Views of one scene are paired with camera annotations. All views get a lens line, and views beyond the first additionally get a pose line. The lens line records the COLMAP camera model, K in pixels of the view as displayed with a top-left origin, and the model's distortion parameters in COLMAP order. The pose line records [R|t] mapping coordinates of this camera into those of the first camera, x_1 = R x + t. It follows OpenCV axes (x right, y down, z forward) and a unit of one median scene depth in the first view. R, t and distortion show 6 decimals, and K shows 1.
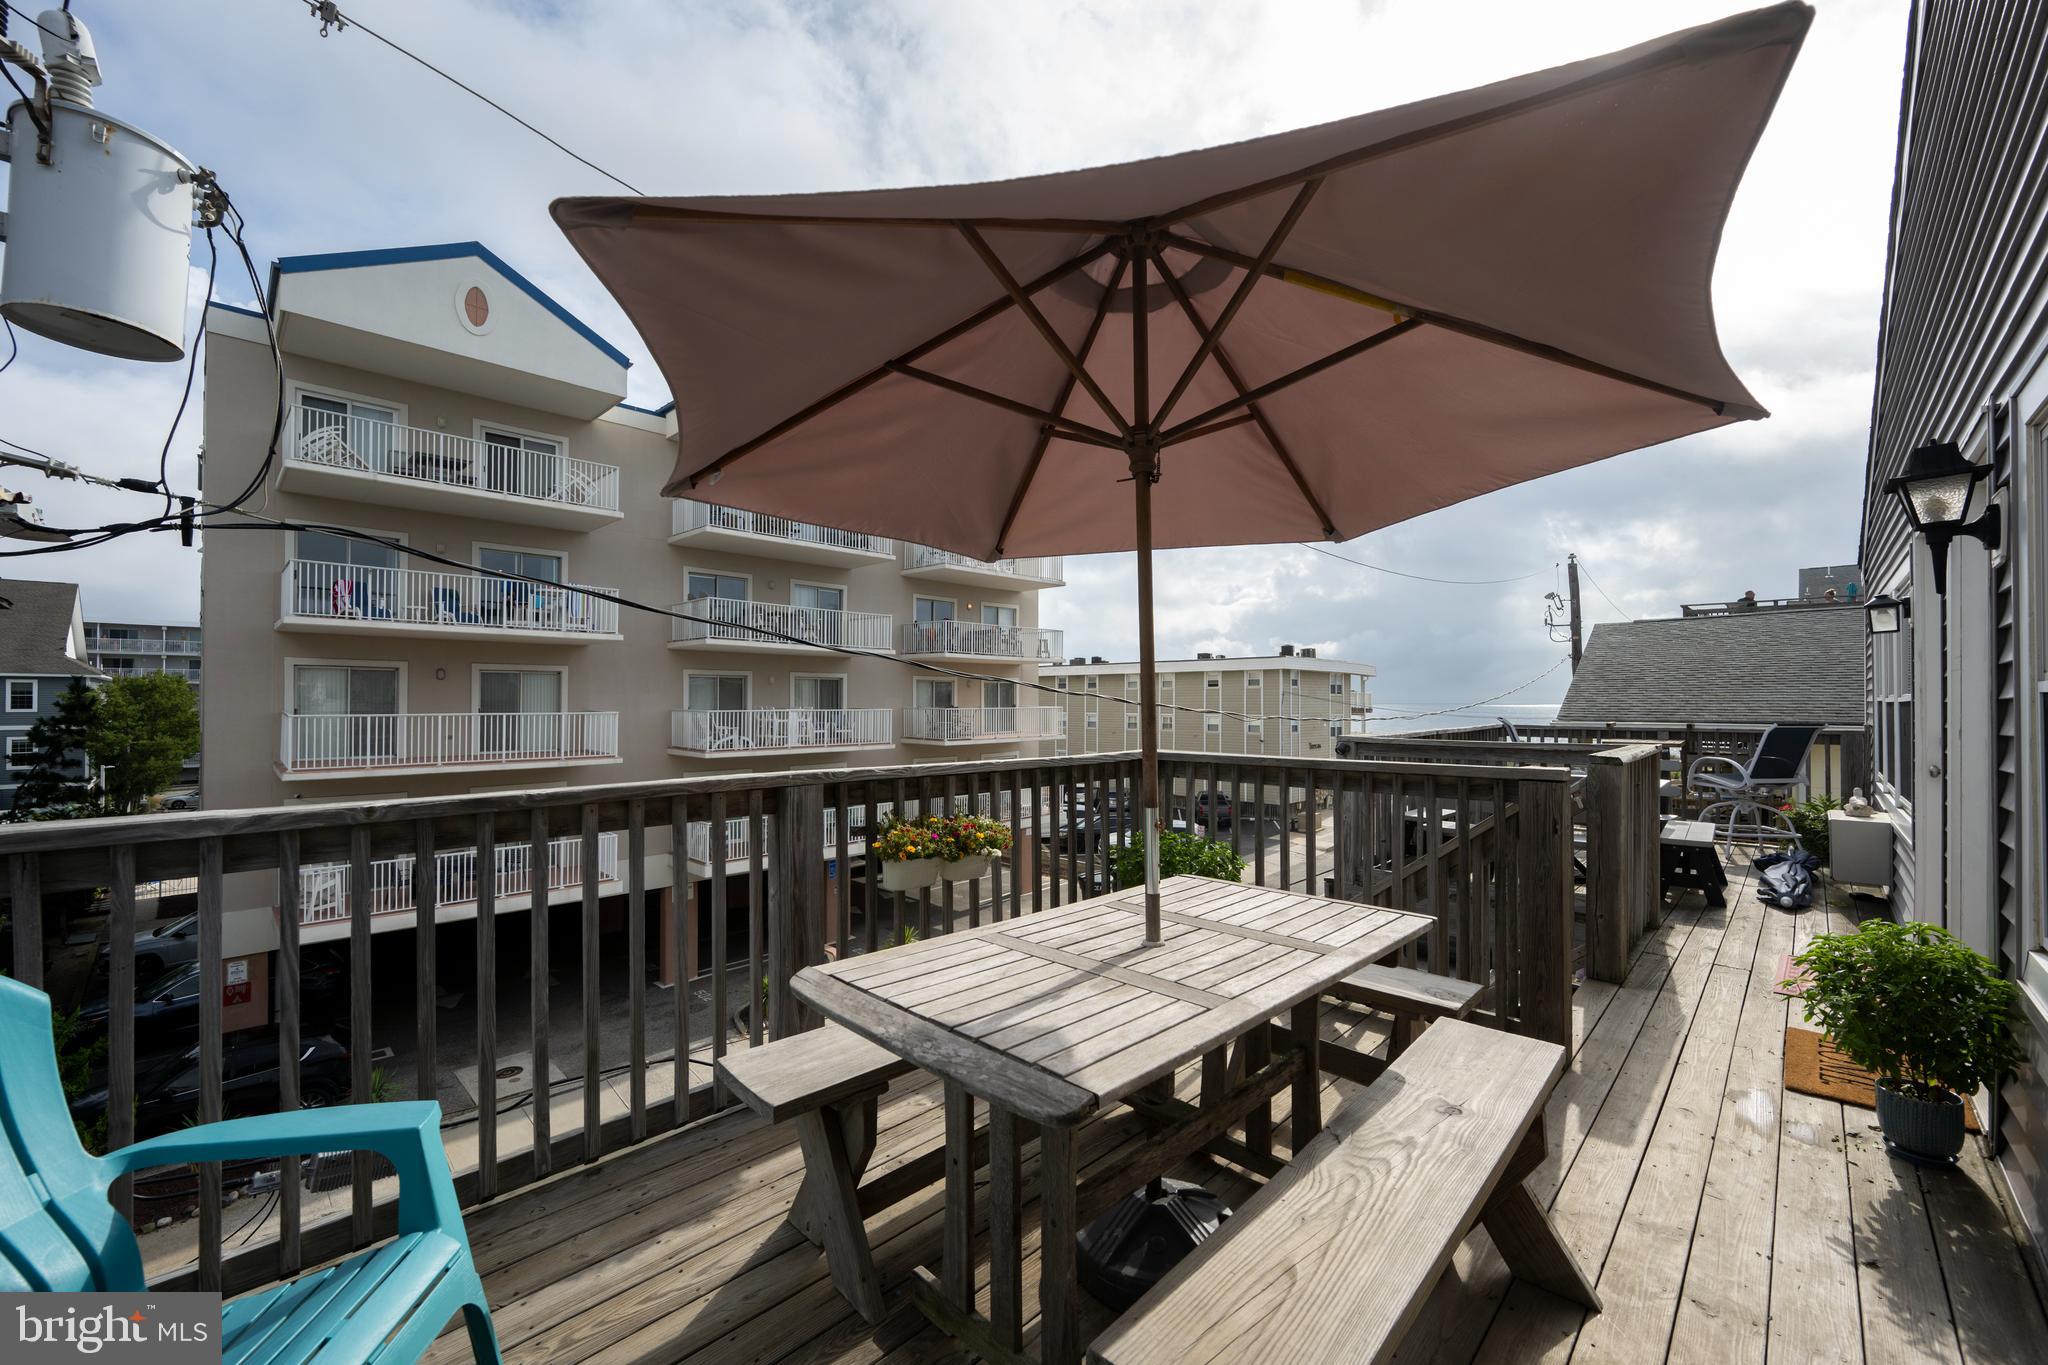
lens RADIAL K [[834.3, 0, 1035.3], [0, 834.3, 691.2], [0, 0, 1]] dist [-0.002083, 0.000021]
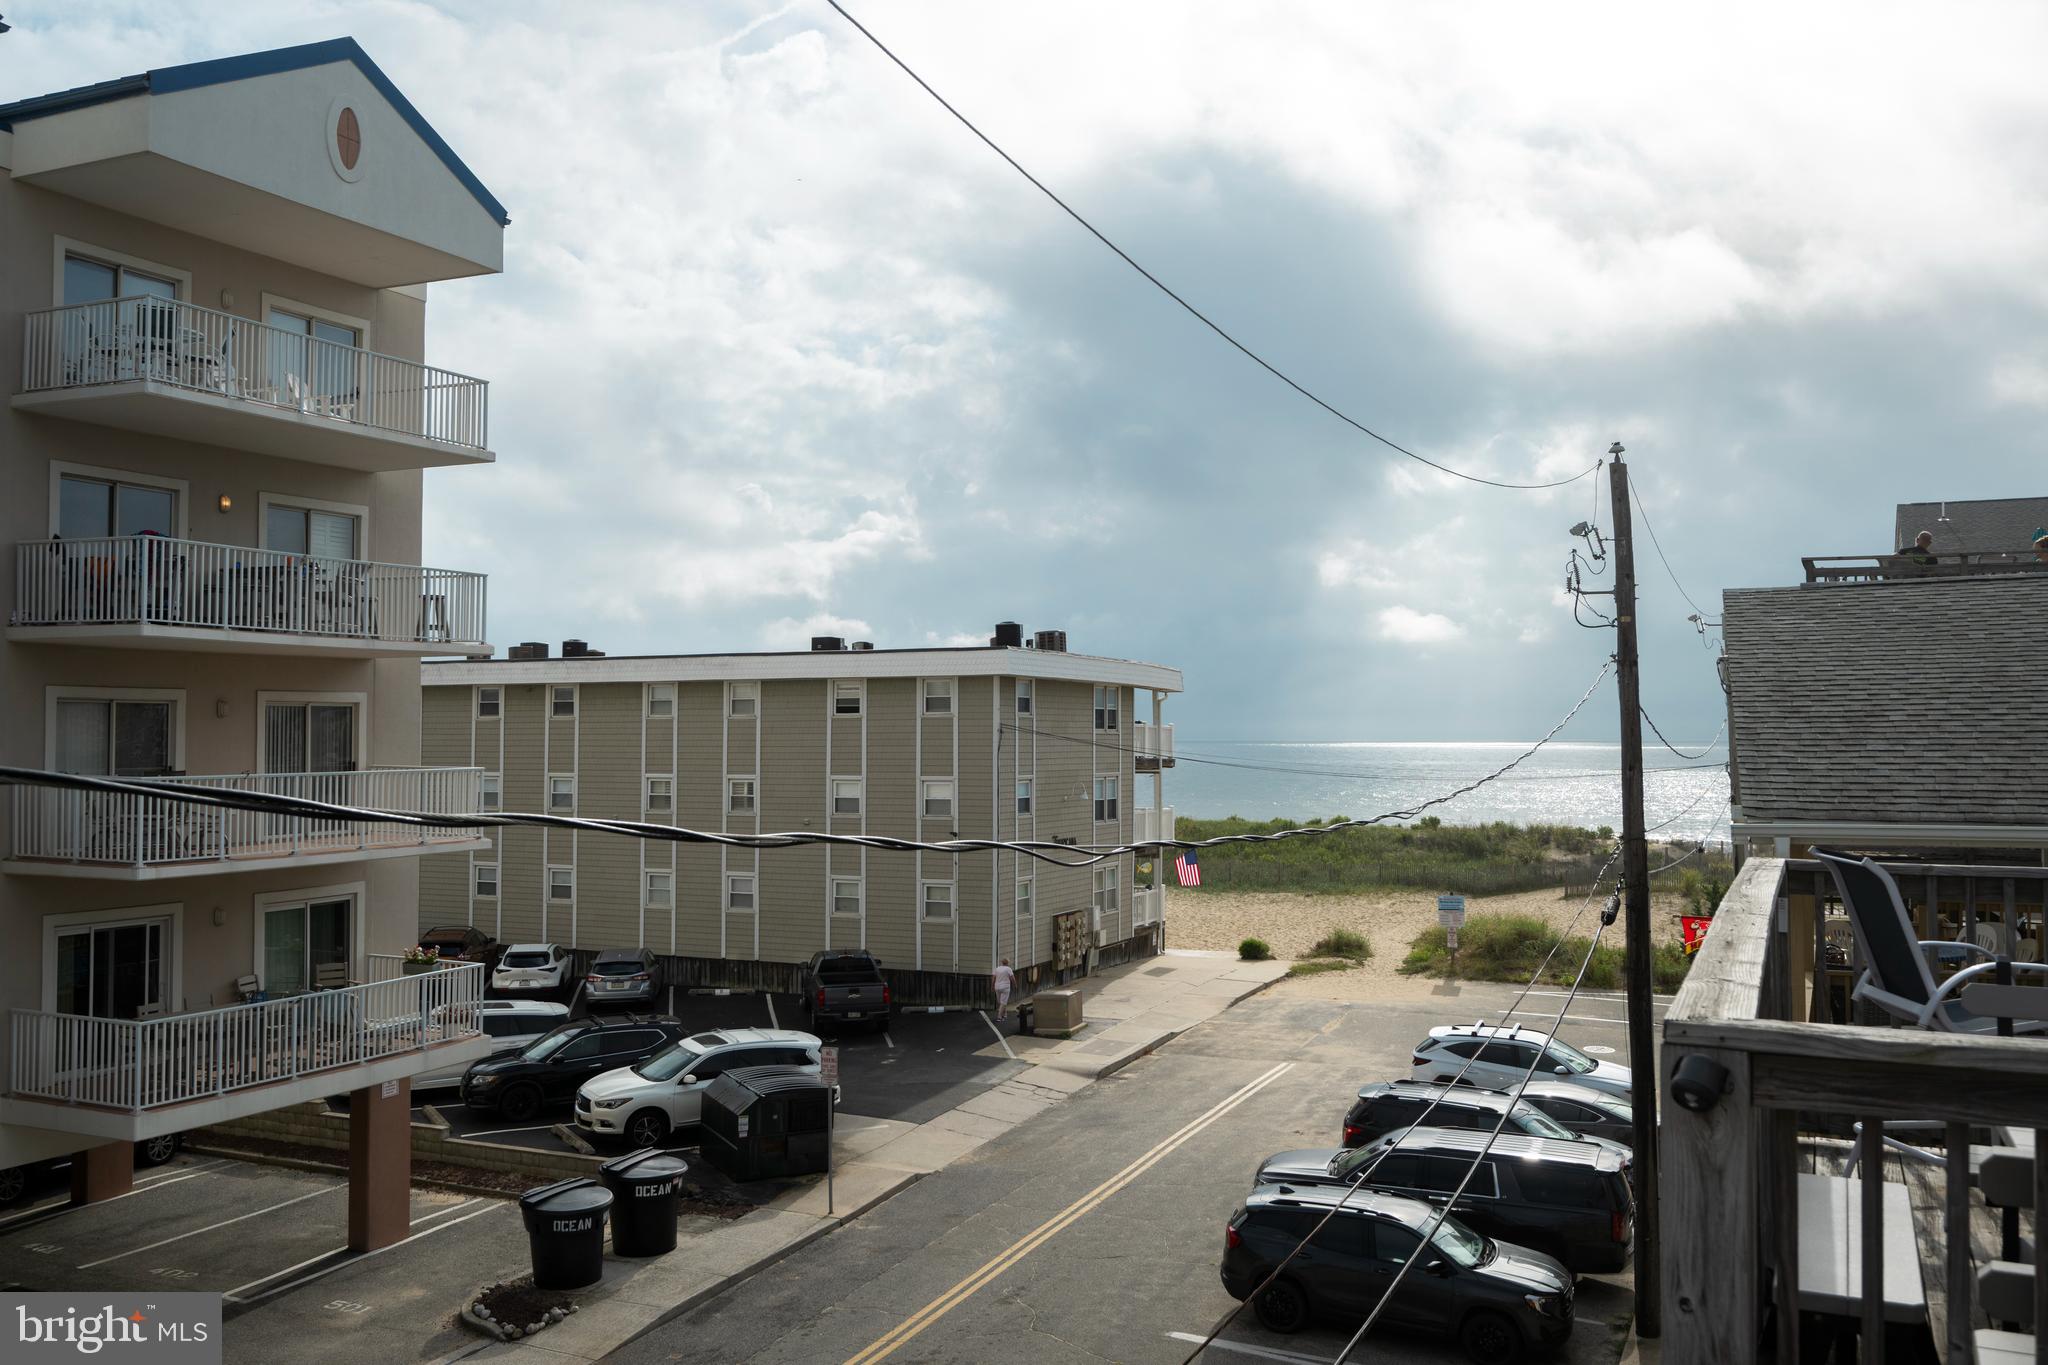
lens RADIAL K [[1715.6, 0, 1035.7], [0, 1715.6, 690.5], [0, 0, 1]] dist [0.017852, 0.004517]
pose [[0.944108, 0.006382, 0.329576, 0.008033], [-0.002003, 0.999905, -0.013624, -0.005695], [-0.329631, 0.012202, 0.944031, 0.115213]]
